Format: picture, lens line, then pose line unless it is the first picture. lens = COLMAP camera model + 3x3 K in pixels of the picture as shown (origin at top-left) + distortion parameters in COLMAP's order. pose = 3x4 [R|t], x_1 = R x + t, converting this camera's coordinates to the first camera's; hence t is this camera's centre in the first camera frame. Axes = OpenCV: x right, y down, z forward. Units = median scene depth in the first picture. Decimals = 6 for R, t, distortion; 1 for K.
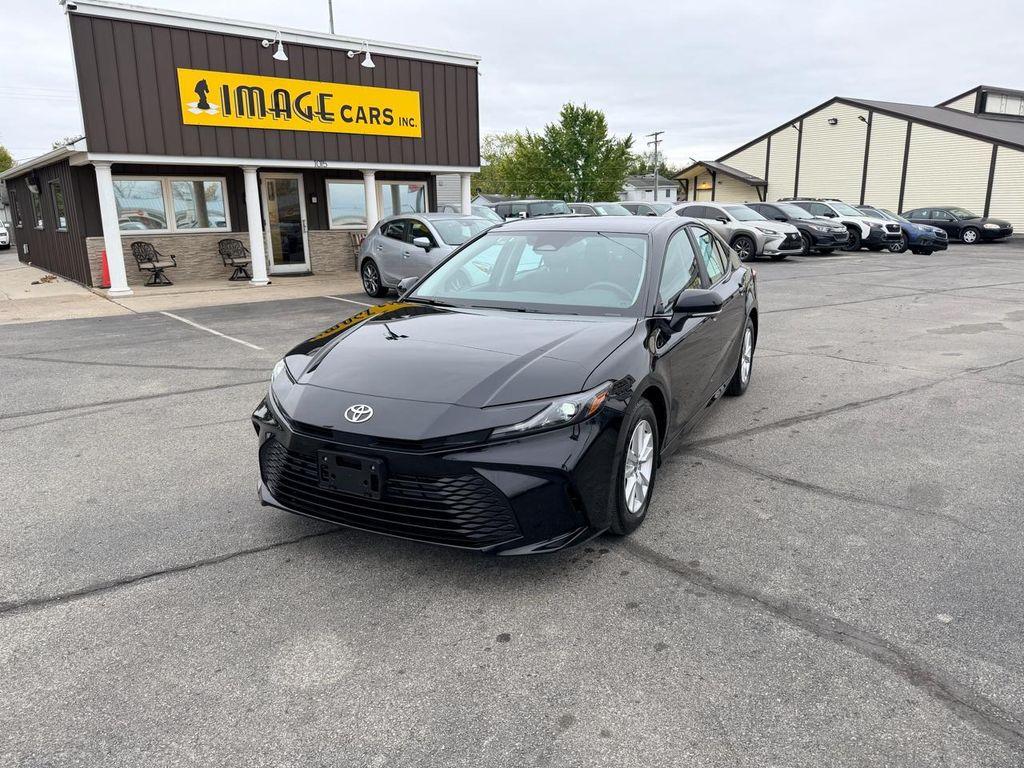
lens RADIAL K [[715.4, 0, 512.0], [0, 715.4, 384.0], [0, 0, 1]] dist [0.039181, -0.052037]
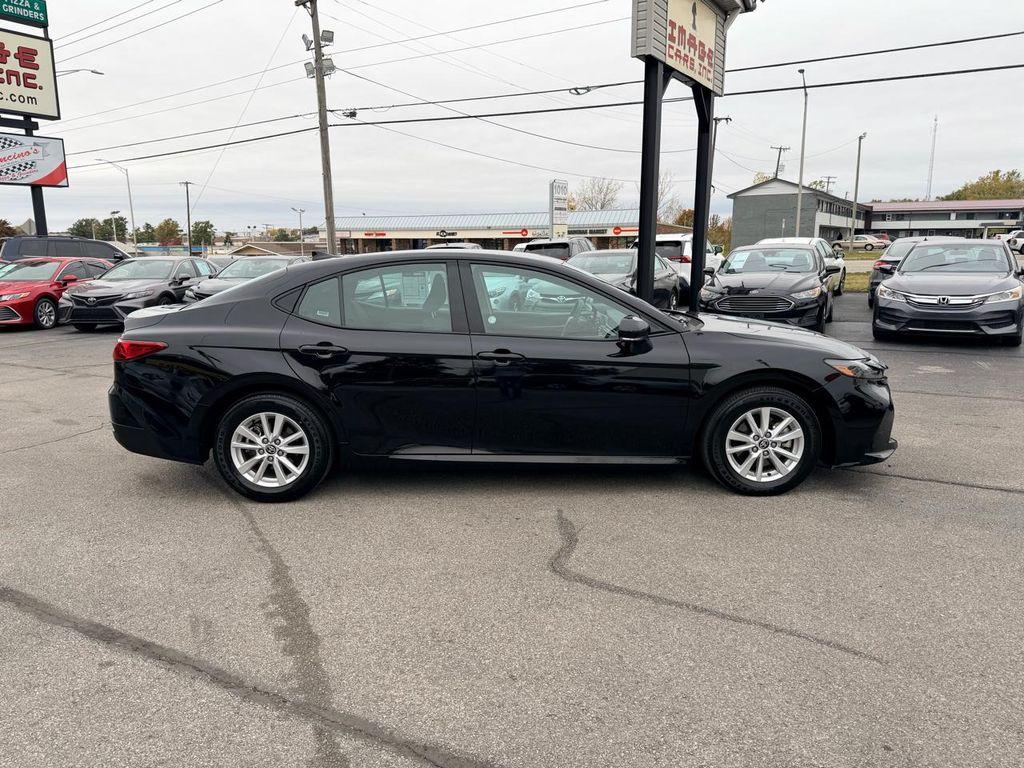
lens RADIAL K [[723.7, 0, 507.1], [0, 723.7, 382.2], [0, 0, 1]] dist [0.031977, -0.042128]
pose [[-0.458106, -0.152846, 0.875658, -0.260617], [0.227229, 0.932239, 0.281598, -0.109447], [-0.859364, 0.327976, -0.392333, 0.463667]]
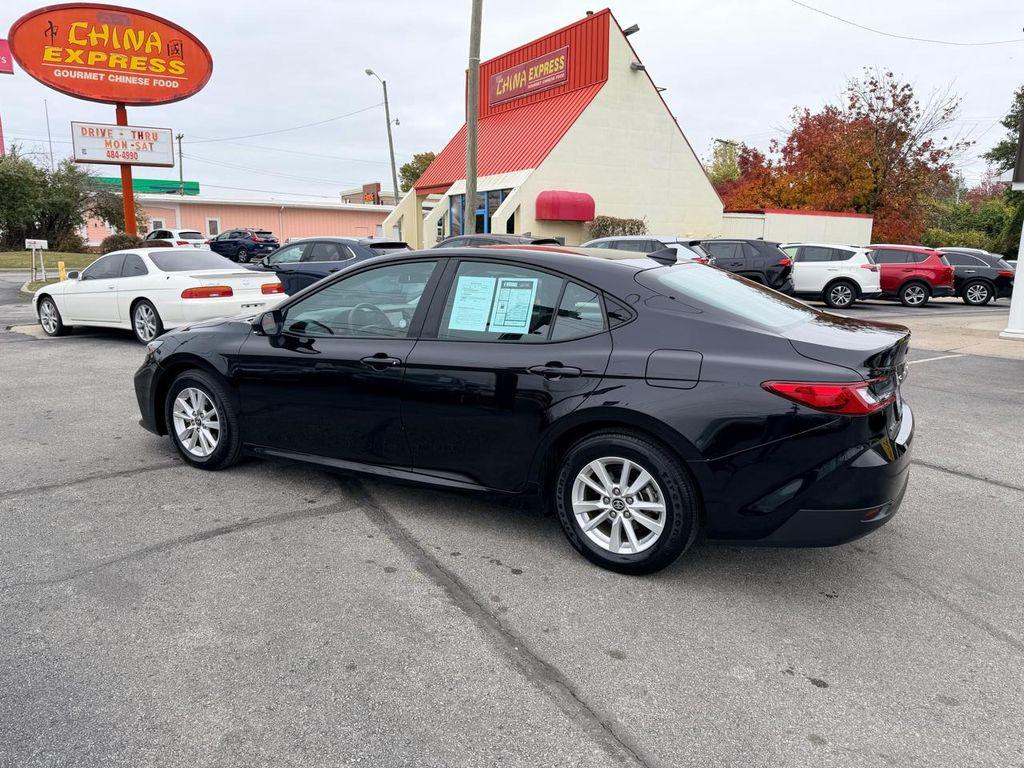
lens RADIAL K [[715.4, 0, 512.0], [0, 715.4, 384.0], [0, 0, 1]] dist [0.039181, -0.052037]
pose [[-0.044148, 0.203780, -0.978021, 0.327158], [-0.249455, 0.945716, 0.208310, -0.085329], [0.967380, 0.253168, 0.009082, 0.346471]]
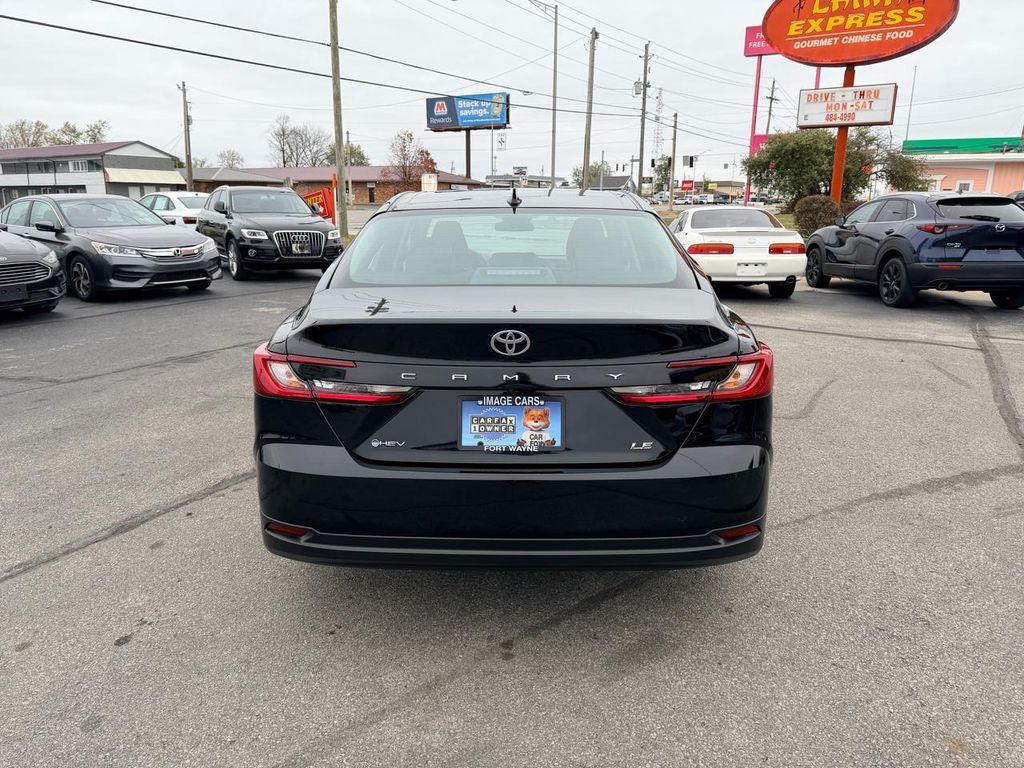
lens RADIAL K [[720.1, 0, 514.7], [0, 720.1, 379.2], [0, 0, 1]] dist [0.046849, -0.059808]
pose [[-0.892316, 0.115062, -0.436500, 0.163058], [-0.102500, 0.890066, 0.444157, -0.133562], [0.439620, 0.441070, -0.782427, 0.569601]]
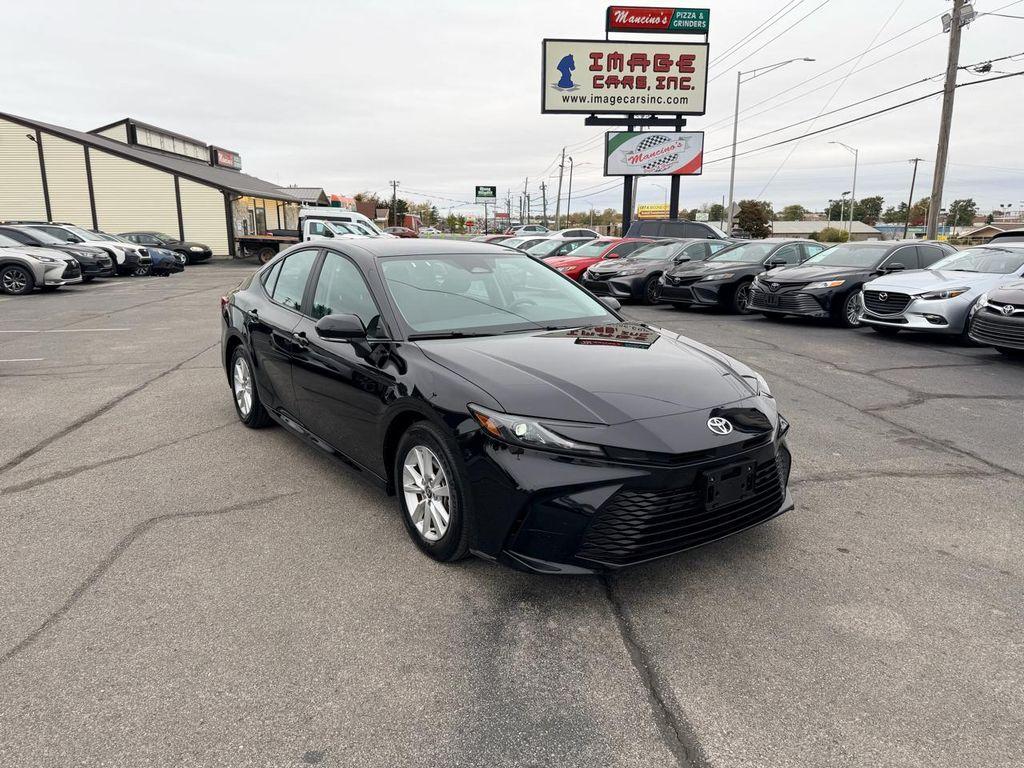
lens RADIAL K [[723.7, 0, 507.1], [0, 723.7, 382.2], [0, 0, 1]] dist [0.031977, -0.042128]
pose [[0.456502, -0.176210, 0.872098, -0.242144], [0.209052, 0.973994, 0.087370, -0.033793], [-0.864814, 0.142430, 0.481468, 0.144436]]
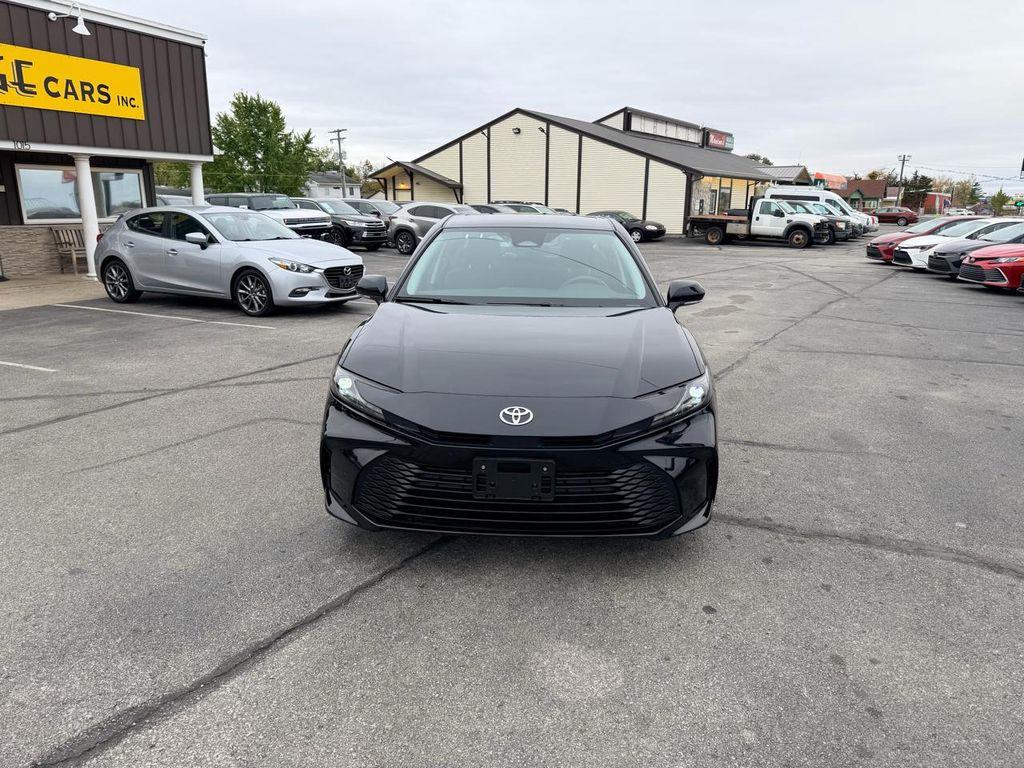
lens RADIAL K [[714.4, 0, 506.6], [0, 714.4, 387.8], [0, 0, 1]] dist [0.056671, -0.089094]
pose [[0.908783, -0.084436, 0.408637, -0.117990], [0.081617, 0.996366, 0.024367, -0.003970], [-0.409209, 0.011207, 0.912372, 0.025476]]
